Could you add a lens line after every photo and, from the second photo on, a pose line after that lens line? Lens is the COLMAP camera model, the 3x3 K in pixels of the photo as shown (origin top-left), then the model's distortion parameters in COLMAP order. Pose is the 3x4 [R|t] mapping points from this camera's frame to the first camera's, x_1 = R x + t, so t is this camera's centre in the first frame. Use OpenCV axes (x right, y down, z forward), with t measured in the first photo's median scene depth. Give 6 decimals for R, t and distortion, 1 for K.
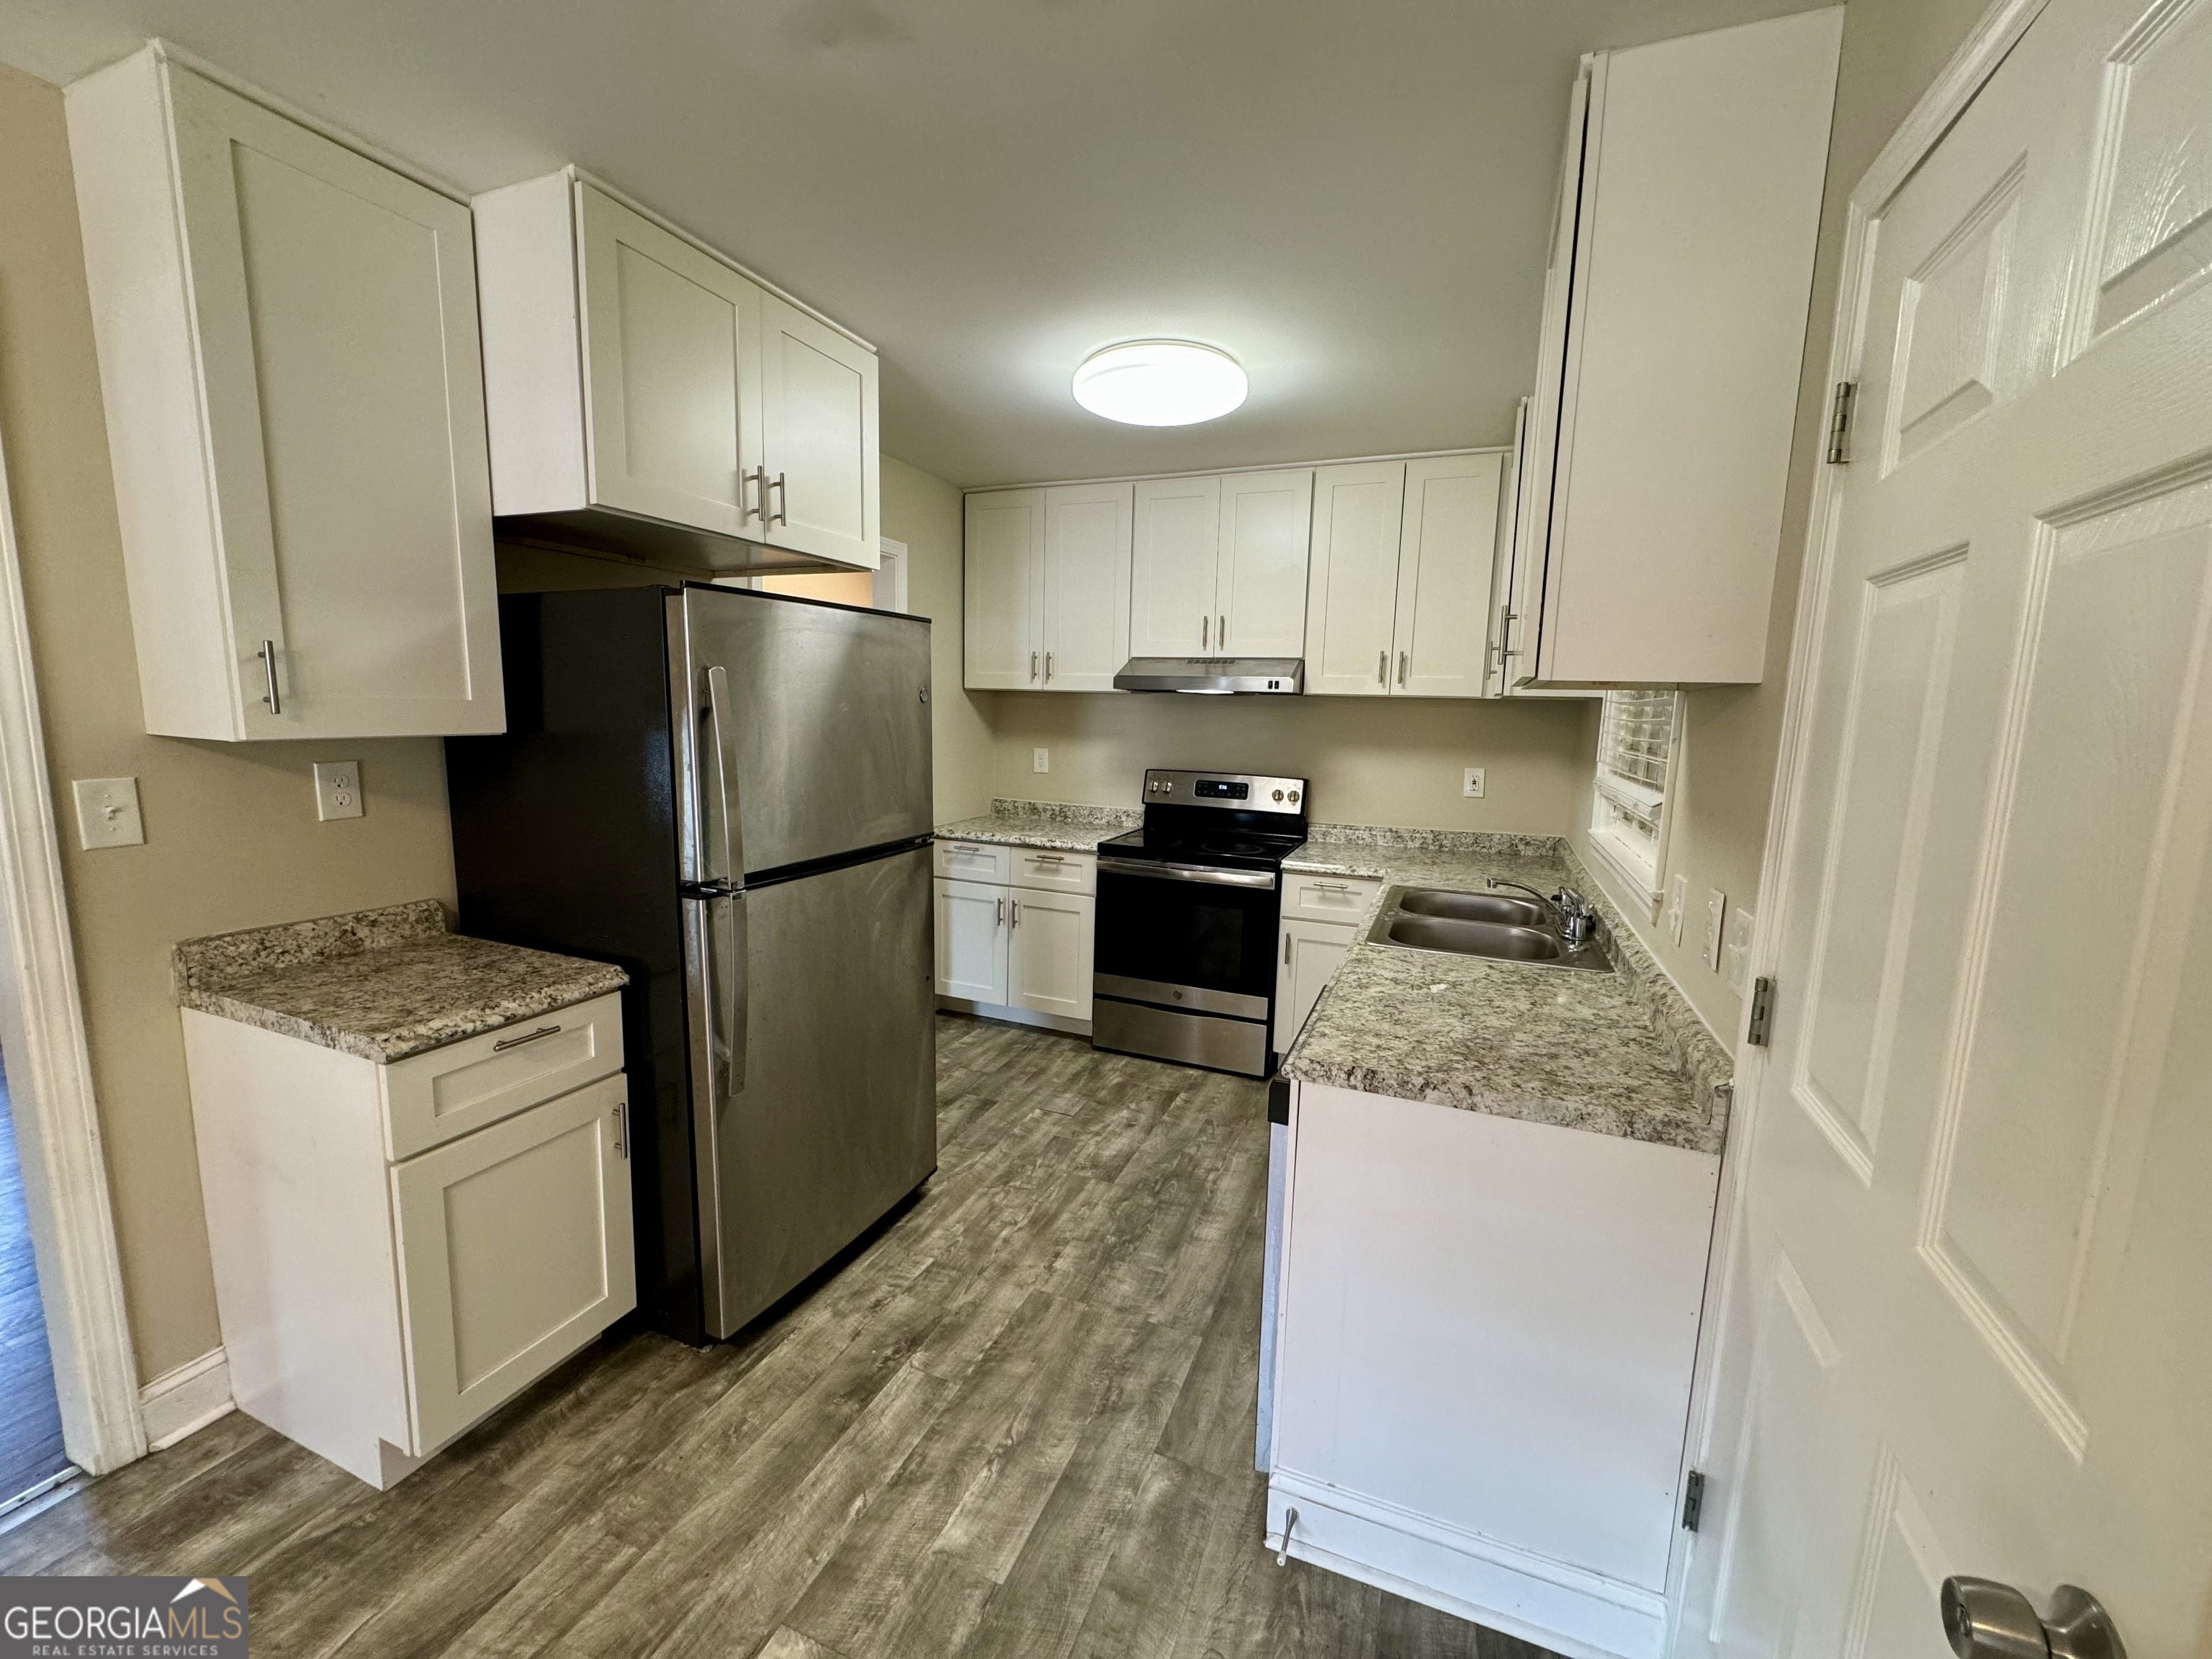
lens RADIAL K [[886.6, 0, 1109.4], [0, 886.6, 838.8], [0, 0, 1]] dist [-0.005243, 0.001460]
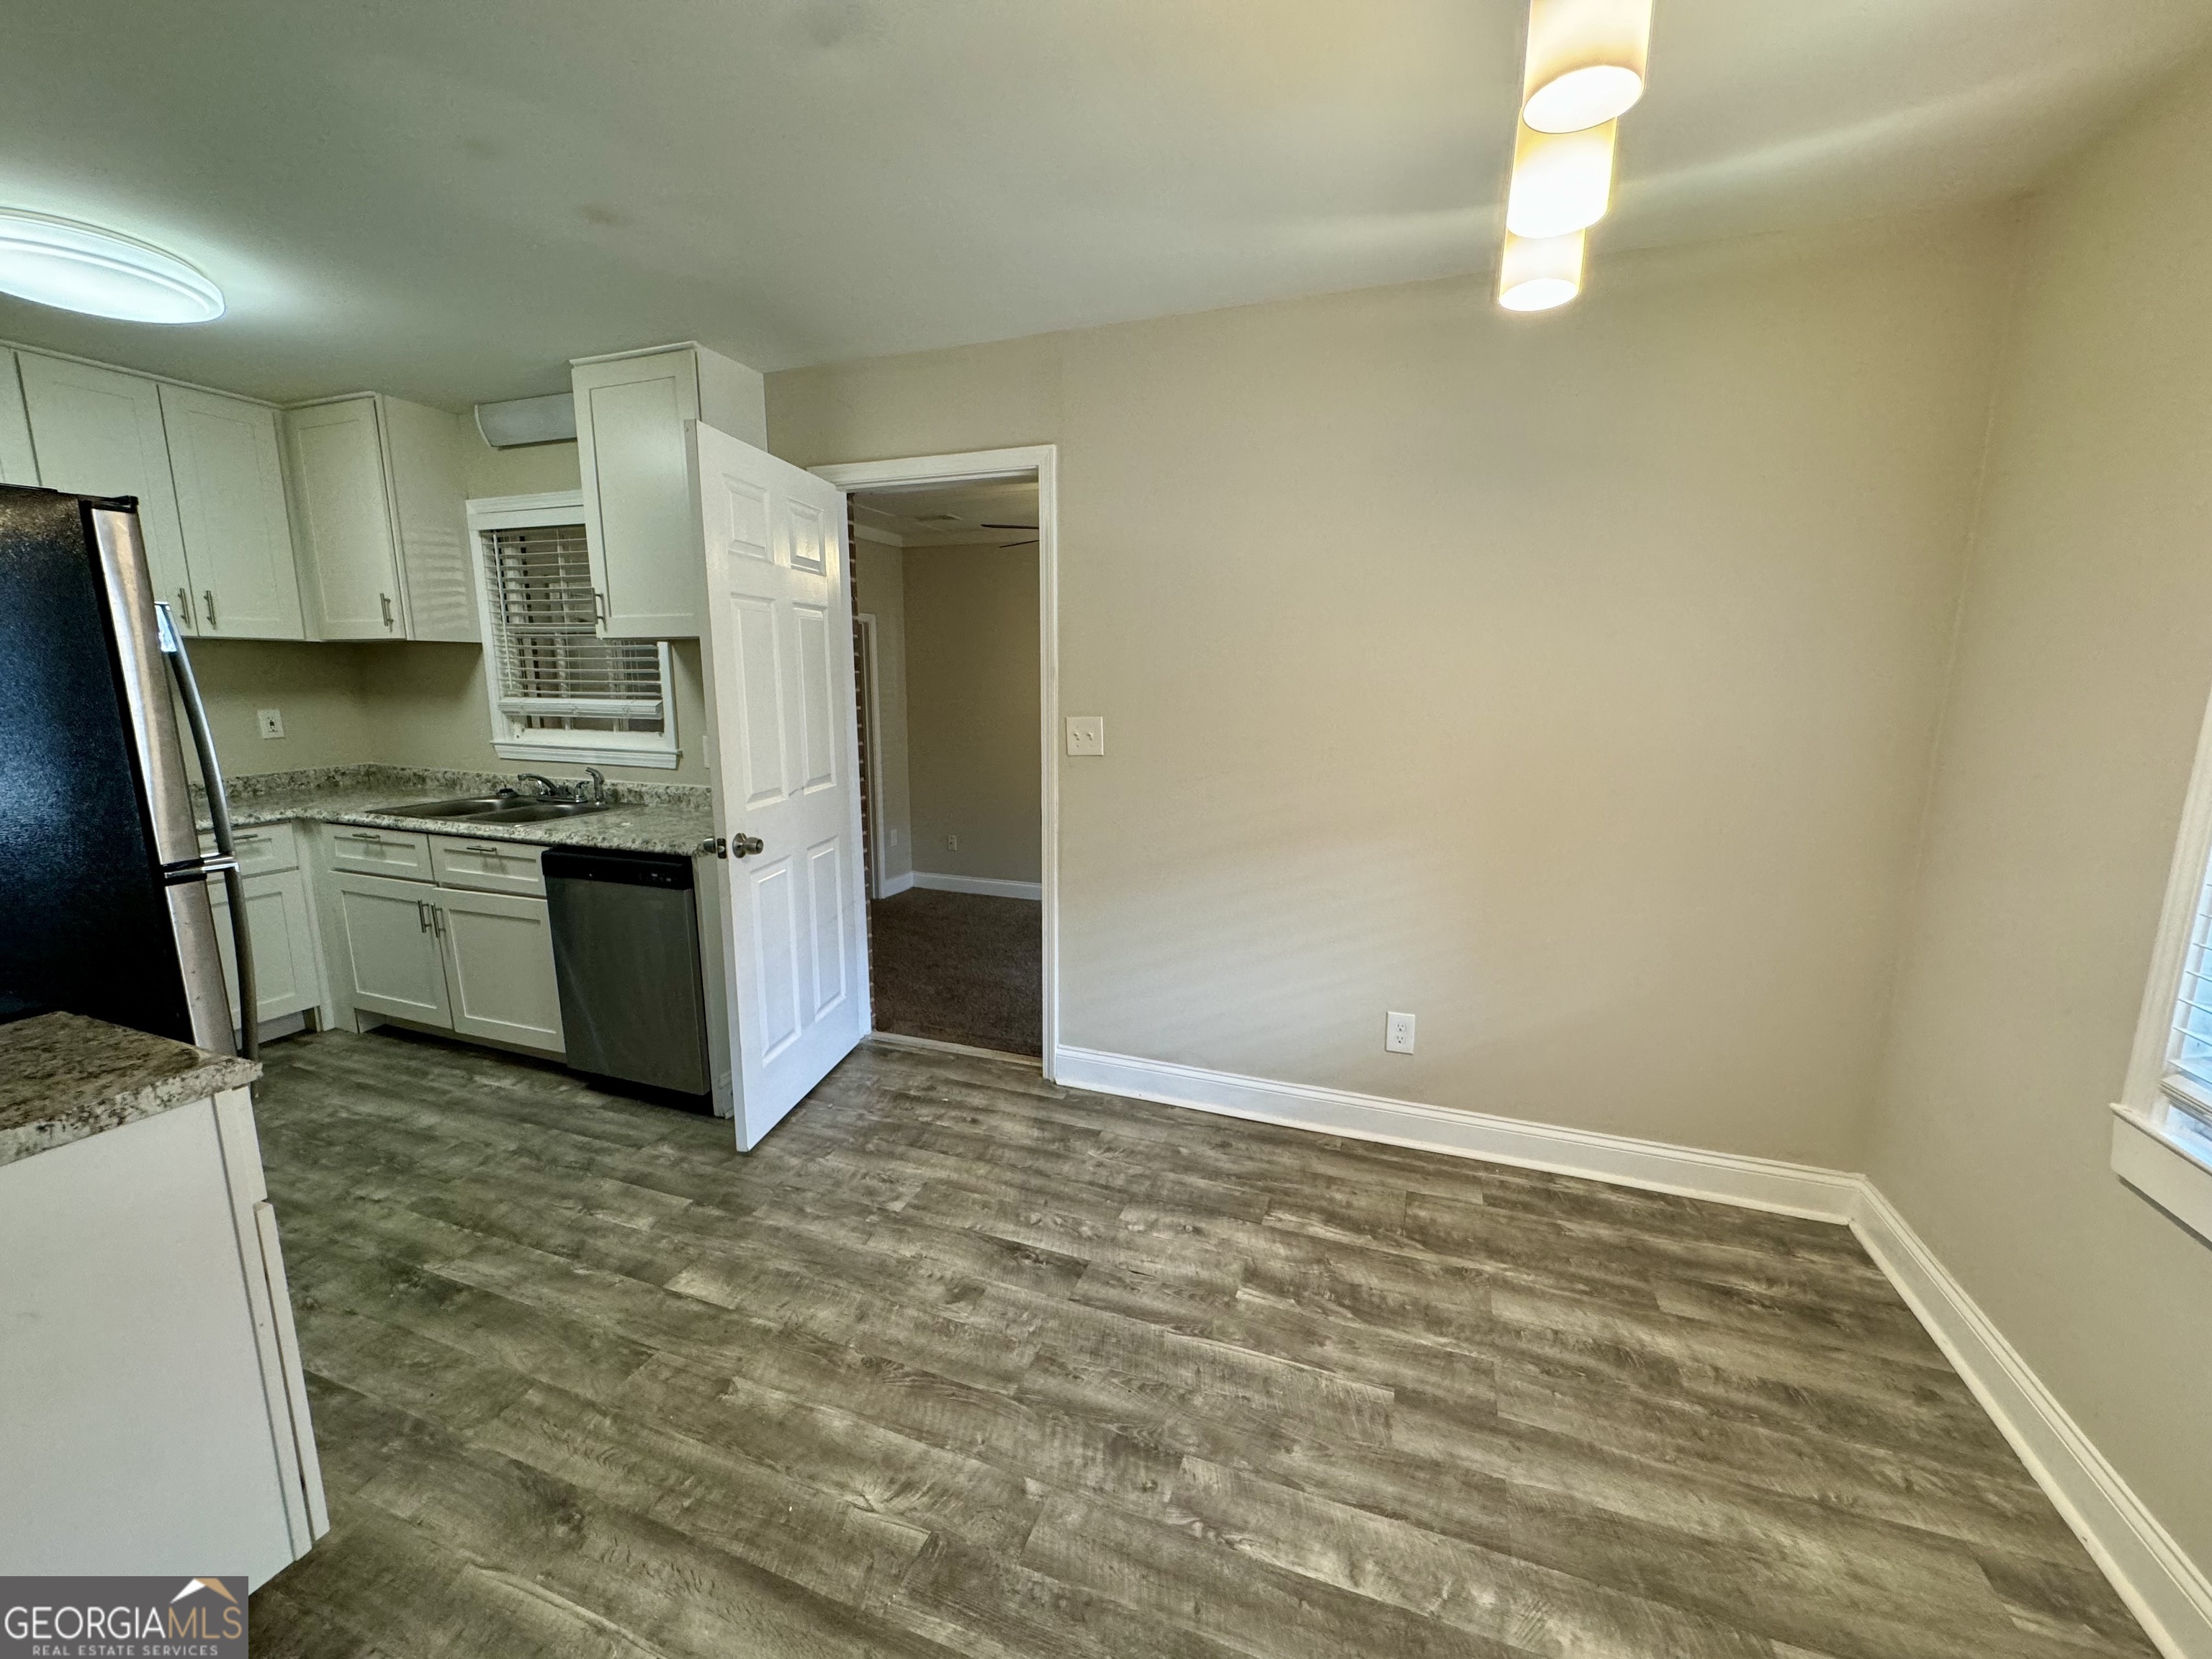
lens RADIAL K [[886.6, 0, 1112.6], [0, 886.6, 829.9], [0, 0, 1]] dist [-0.005243, 0.001460]
pose [[-0.035887, -0.198801, 0.979383, -1.238855], [0.142464, 0.968987, 0.201911, -0.024404], [-0.989149, 0.146773, -0.006452, 0.118371]]
